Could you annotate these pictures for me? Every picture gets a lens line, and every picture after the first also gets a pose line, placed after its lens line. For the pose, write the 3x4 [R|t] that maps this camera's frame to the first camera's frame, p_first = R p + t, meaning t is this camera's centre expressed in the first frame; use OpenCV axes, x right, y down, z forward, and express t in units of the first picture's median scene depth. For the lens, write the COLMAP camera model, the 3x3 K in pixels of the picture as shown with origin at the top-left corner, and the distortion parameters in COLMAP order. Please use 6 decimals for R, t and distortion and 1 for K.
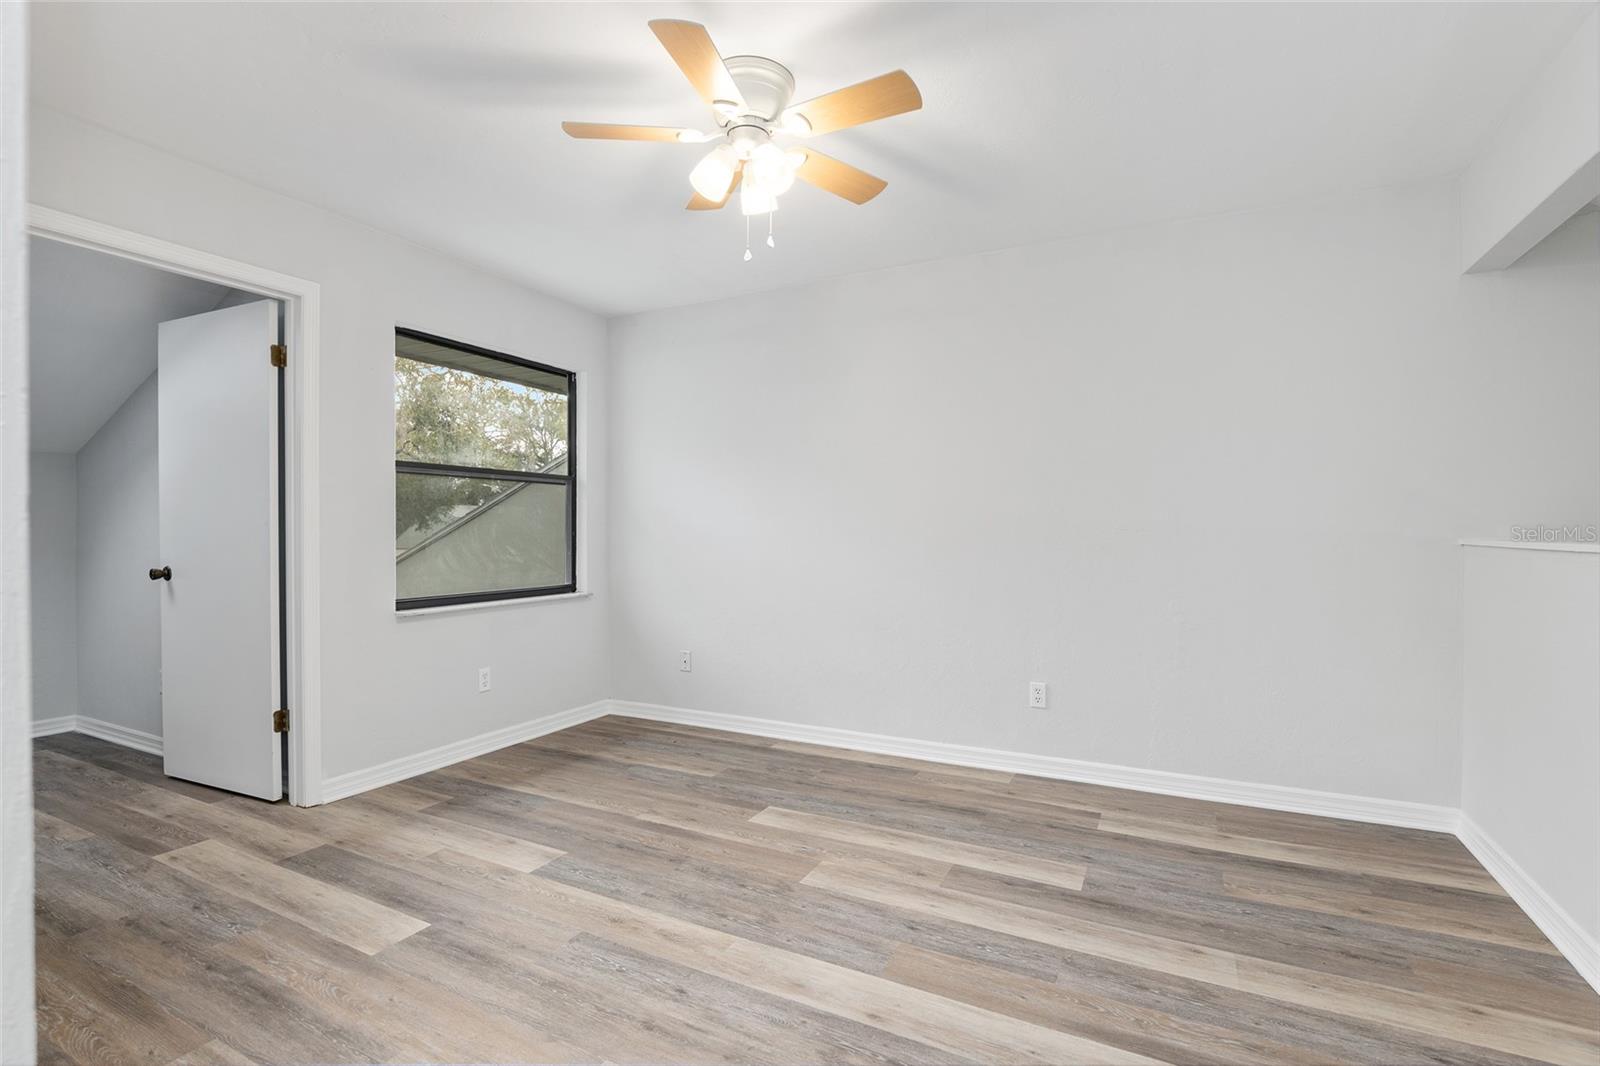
lens RADIAL K [[747.4, 0, 803.7], [0, 747.4, 530.2], [0, 0, 1]] dist [-0.015321, 0.002136]
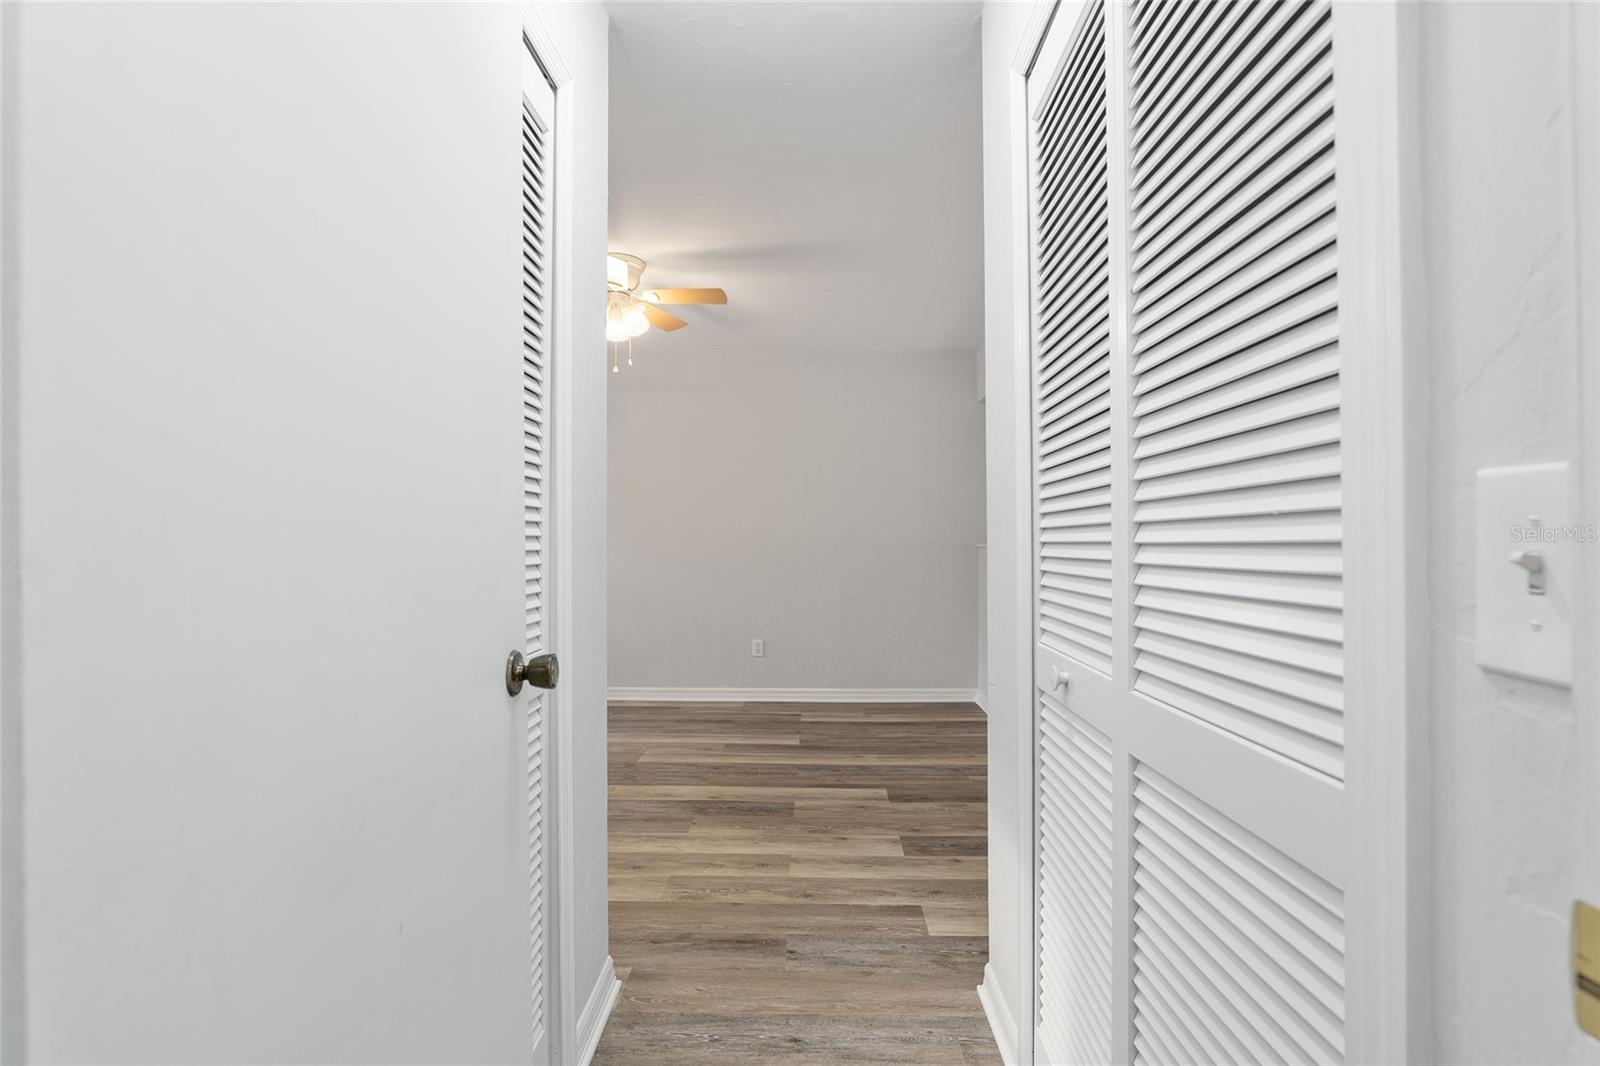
lens RADIAL K [[747.4, 0, 805.2], [0, 747.4, 536.3], [0, 0, 1]] dist [-0.015321, 0.002136]
pose [[0.899281, 0.002540, 0.437363, -0.414648], [-0.001297, 0.999994, -0.003141, -0.001591], [-0.437369, 0.002257, 0.899280, -0.636525]]
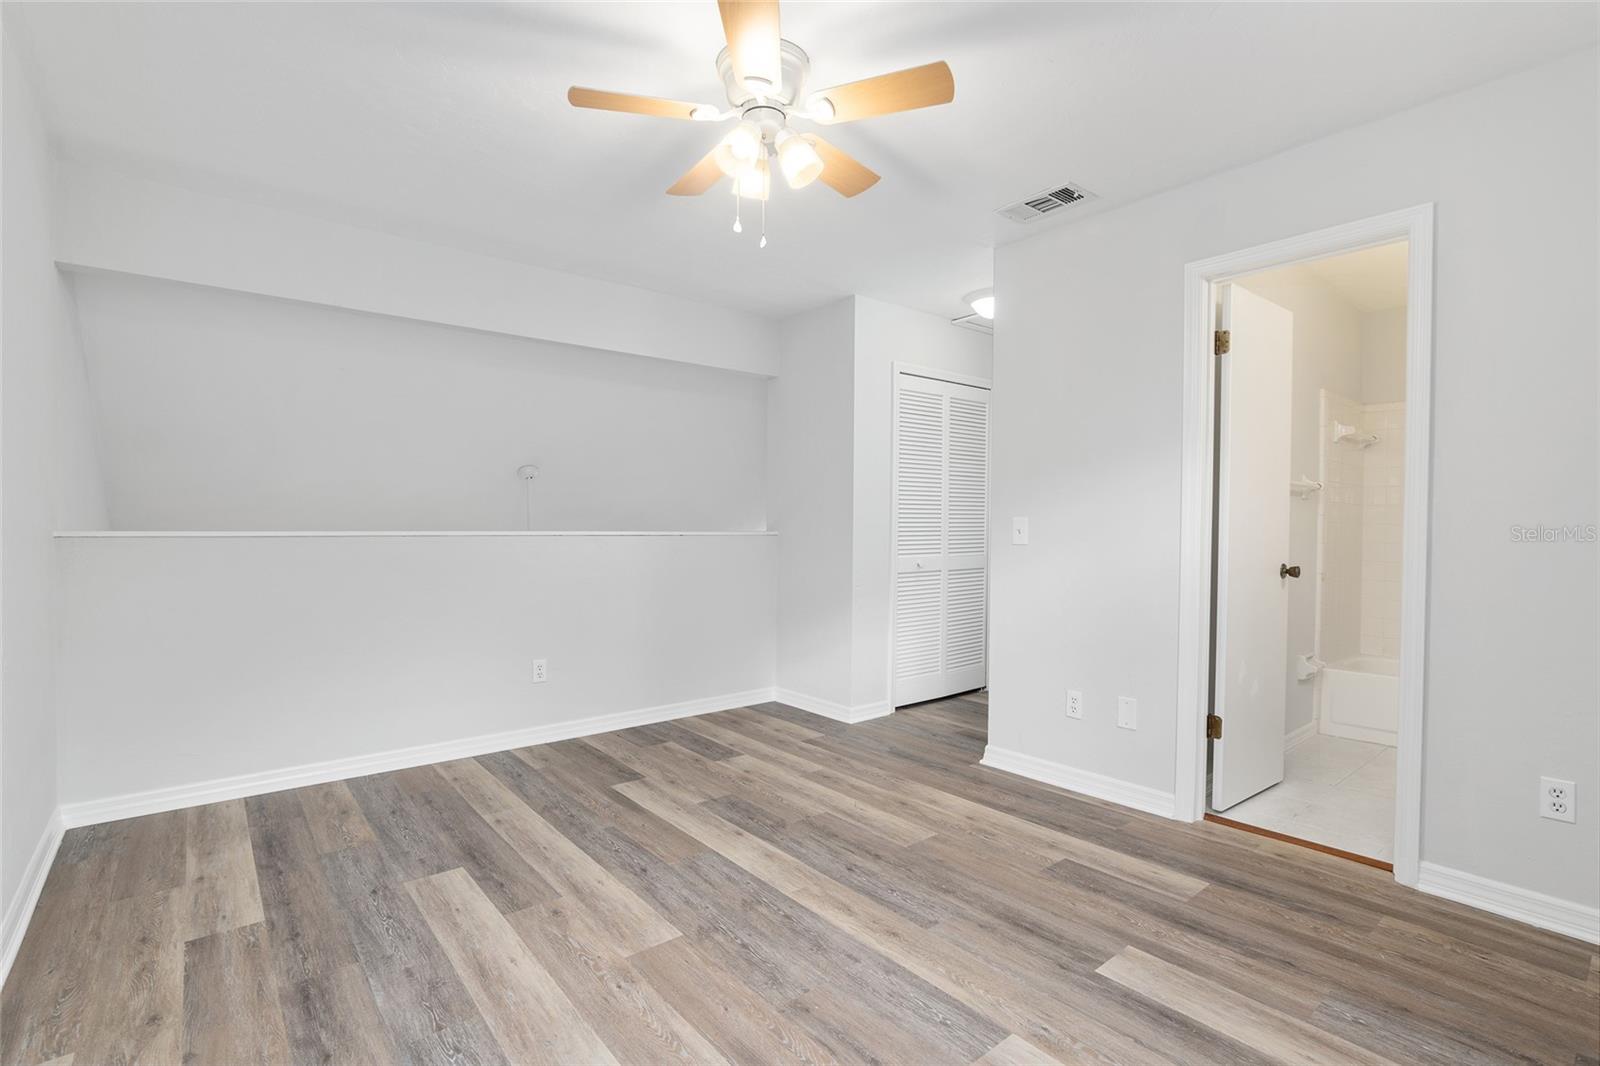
lens RADIAL K [[747.4, 0, 799.3], [0, 747.4, 532.3], [0, 0, 1]] dist [-0.015321, 0.002136]
pose [[-0.916906, -0.007860, 0.399027, -0.511242], [-0.003785, 0.999932, 0.010999, -0.001251], [-0.399086, 0.008575, -0.916873, 1.888271]]
